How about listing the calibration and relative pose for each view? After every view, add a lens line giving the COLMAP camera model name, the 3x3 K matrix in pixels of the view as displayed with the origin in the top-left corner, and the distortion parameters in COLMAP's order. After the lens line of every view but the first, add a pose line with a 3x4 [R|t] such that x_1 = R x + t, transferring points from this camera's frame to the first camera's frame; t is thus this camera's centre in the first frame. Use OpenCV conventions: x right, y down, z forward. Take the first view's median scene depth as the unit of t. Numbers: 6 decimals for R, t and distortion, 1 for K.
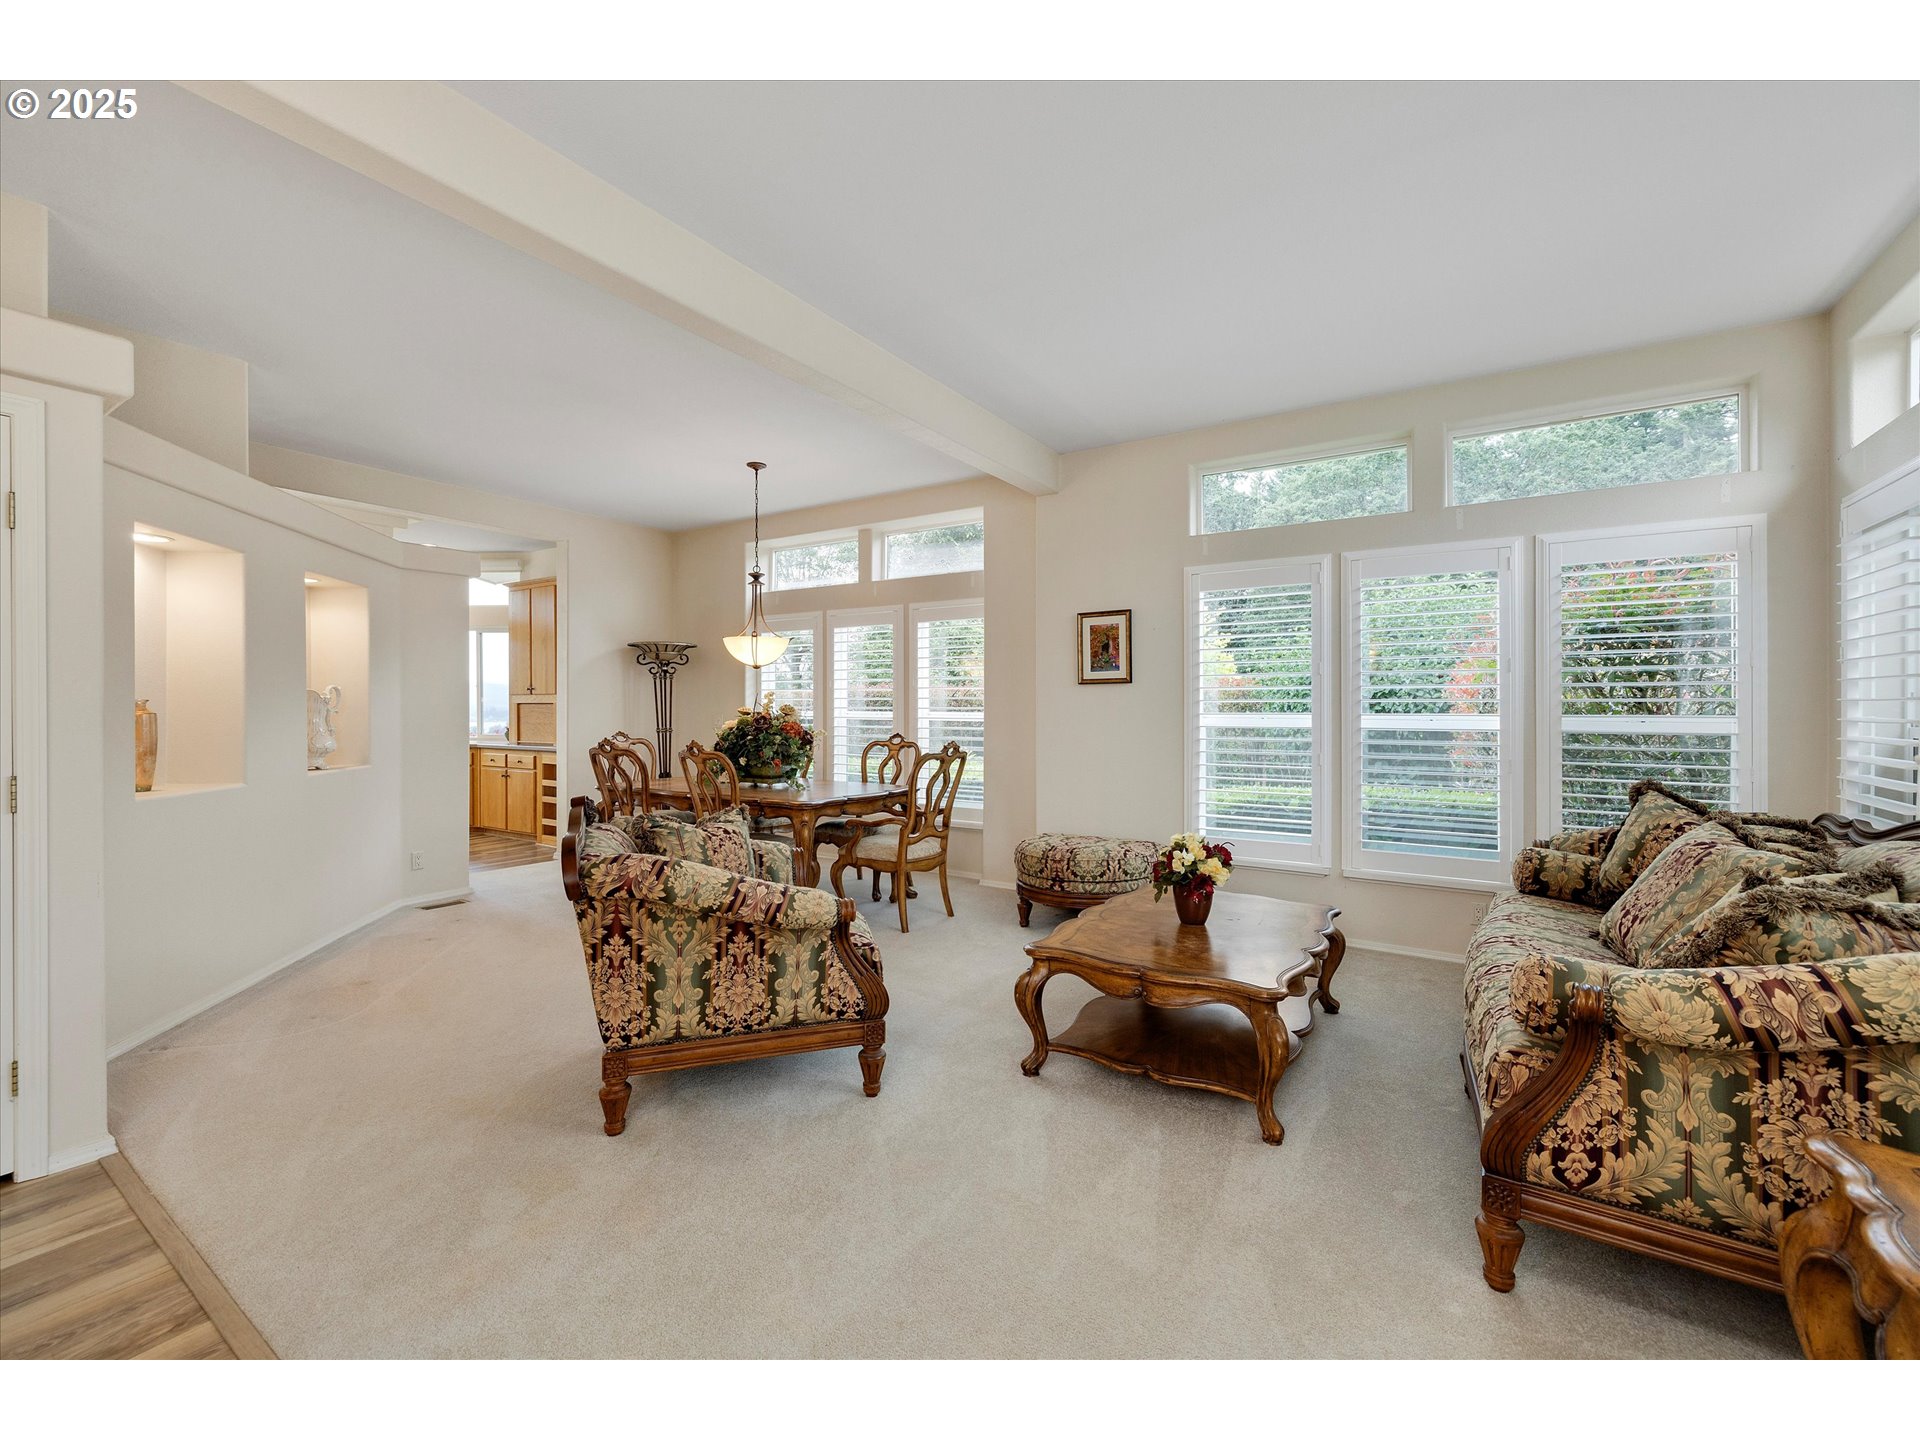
lens RADIAL K [[805.7, 0, 960.0], [0, 805.7, 720.0], [0, 0, 1]] dist [-0.000309, -0.000046]
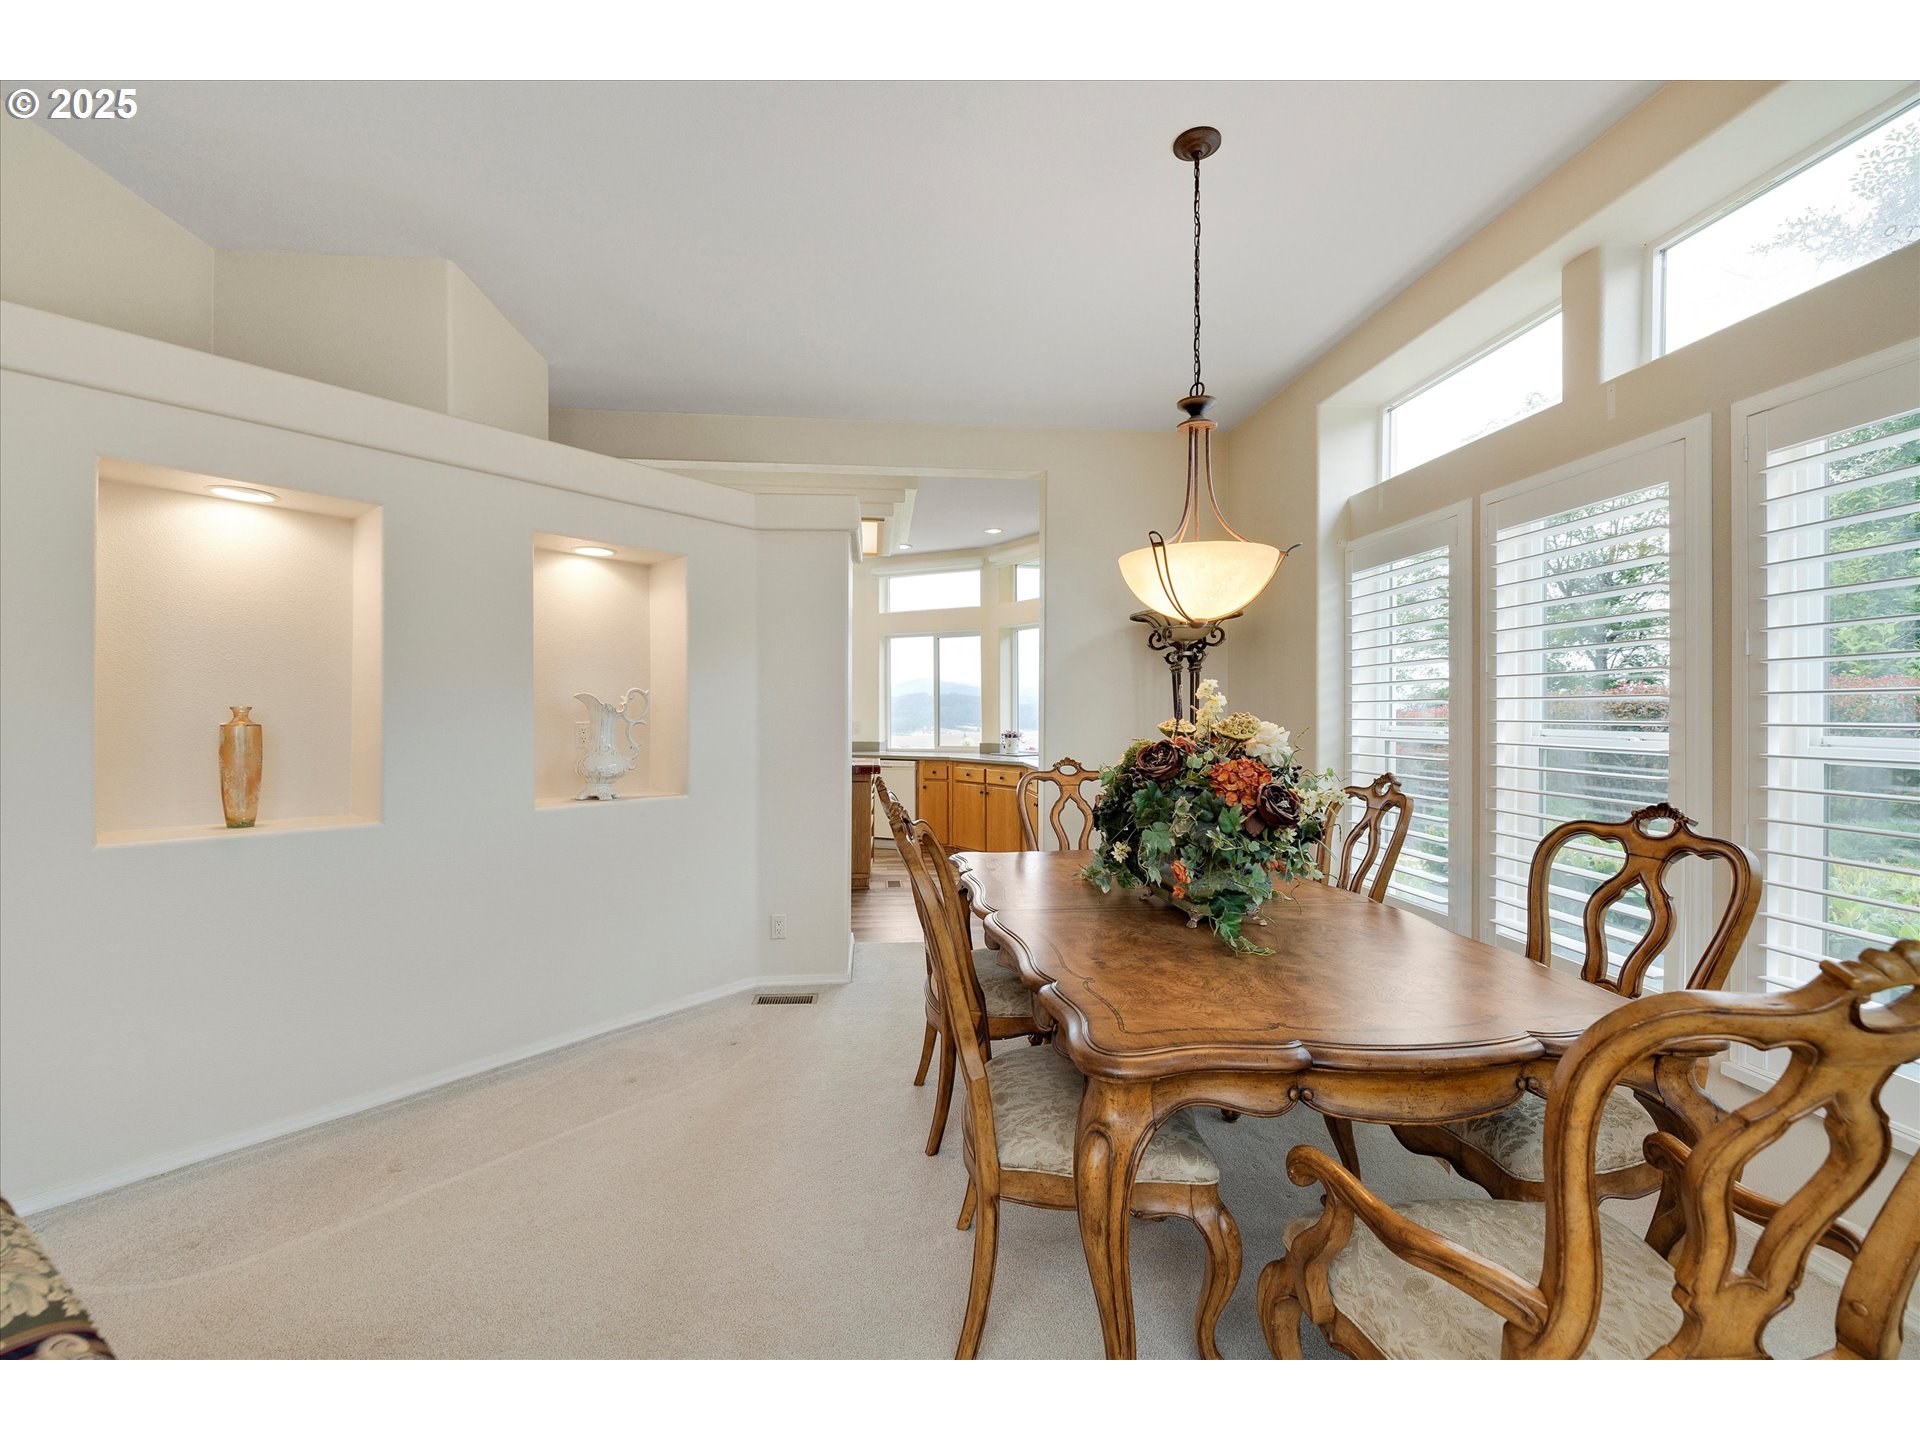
lens RADIAL K [[805.7, 0, 960.0], [0, 805.7, 720.0], [0, 0, 1]] dist [-0.000309, -0.000046]
pose [[0.620977, 0.006757, -0.783800, -0.000771], [-0.016450, 0.999855, -0.004412, -0.010552], [0.783656, 0.015633, 0.620998, 0.586865]]
